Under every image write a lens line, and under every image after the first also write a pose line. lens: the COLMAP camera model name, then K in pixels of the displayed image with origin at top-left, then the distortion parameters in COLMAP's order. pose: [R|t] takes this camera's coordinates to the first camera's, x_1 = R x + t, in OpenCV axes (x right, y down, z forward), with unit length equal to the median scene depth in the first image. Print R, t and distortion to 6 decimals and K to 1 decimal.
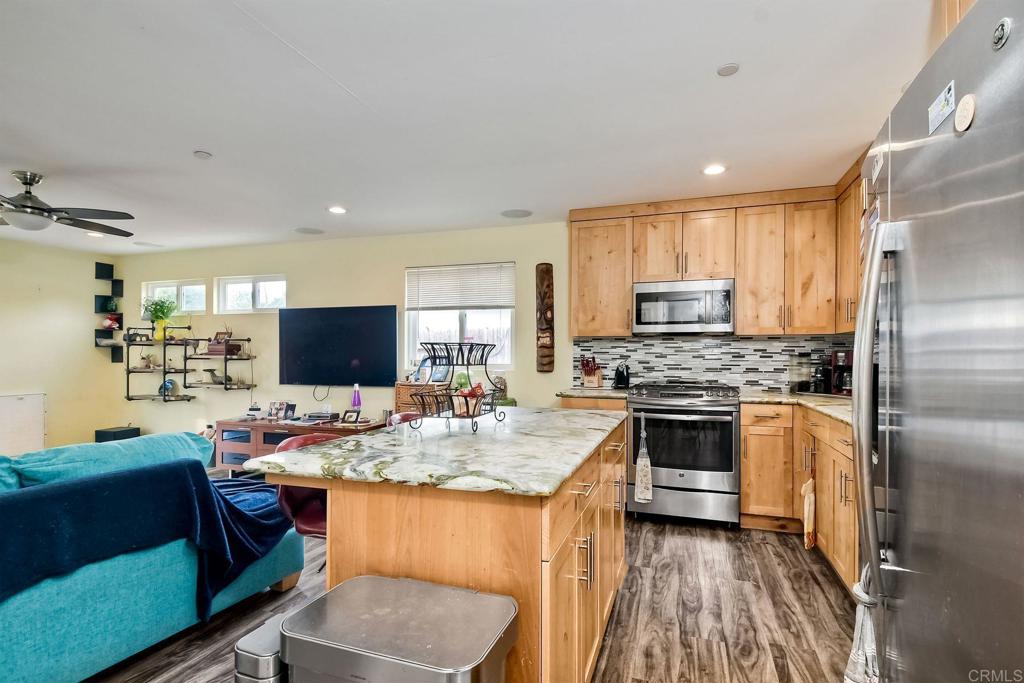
lens RADIAL K [[477.2, 0, 515.9], [0, 477.2, 356.9], [0, 0, 1]] dist [0.000634, -0.011646]
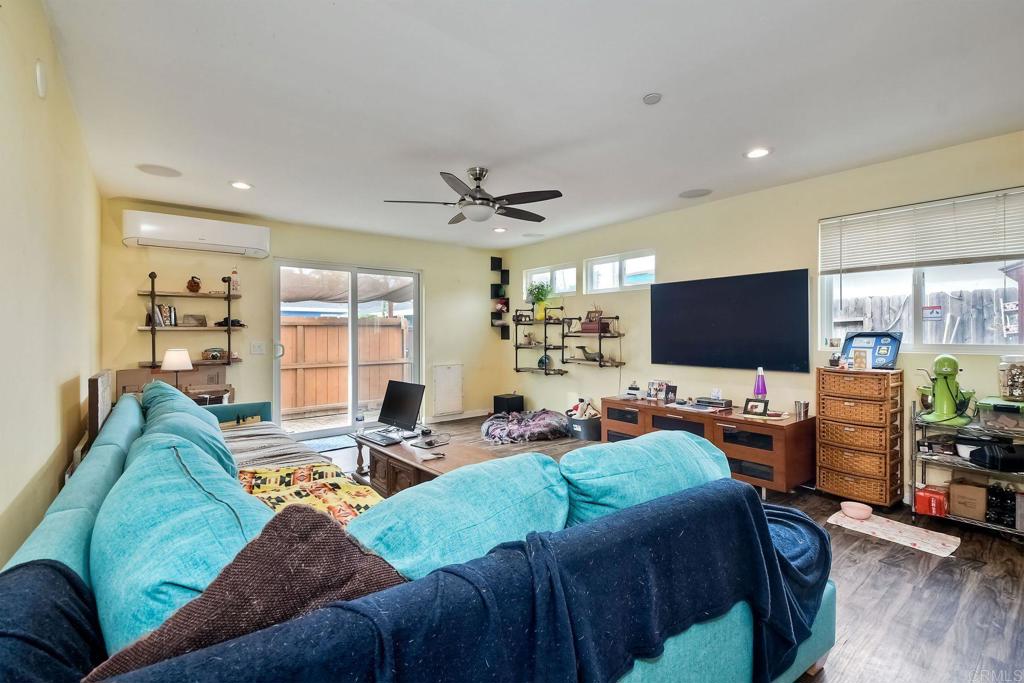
lens RADIAL K [[459.5, 0, 512.0], [0, 459.5, 341.5], [0, 0, 1]] dist [0.001539, -0.000203]
pose [[0.810160, 0.008269, -0.586151, -0.173138], [0.000507, 0.999890, 0.014807, -0.000100], [0.586209, -0.012293, 0.810067, 0.083840]]
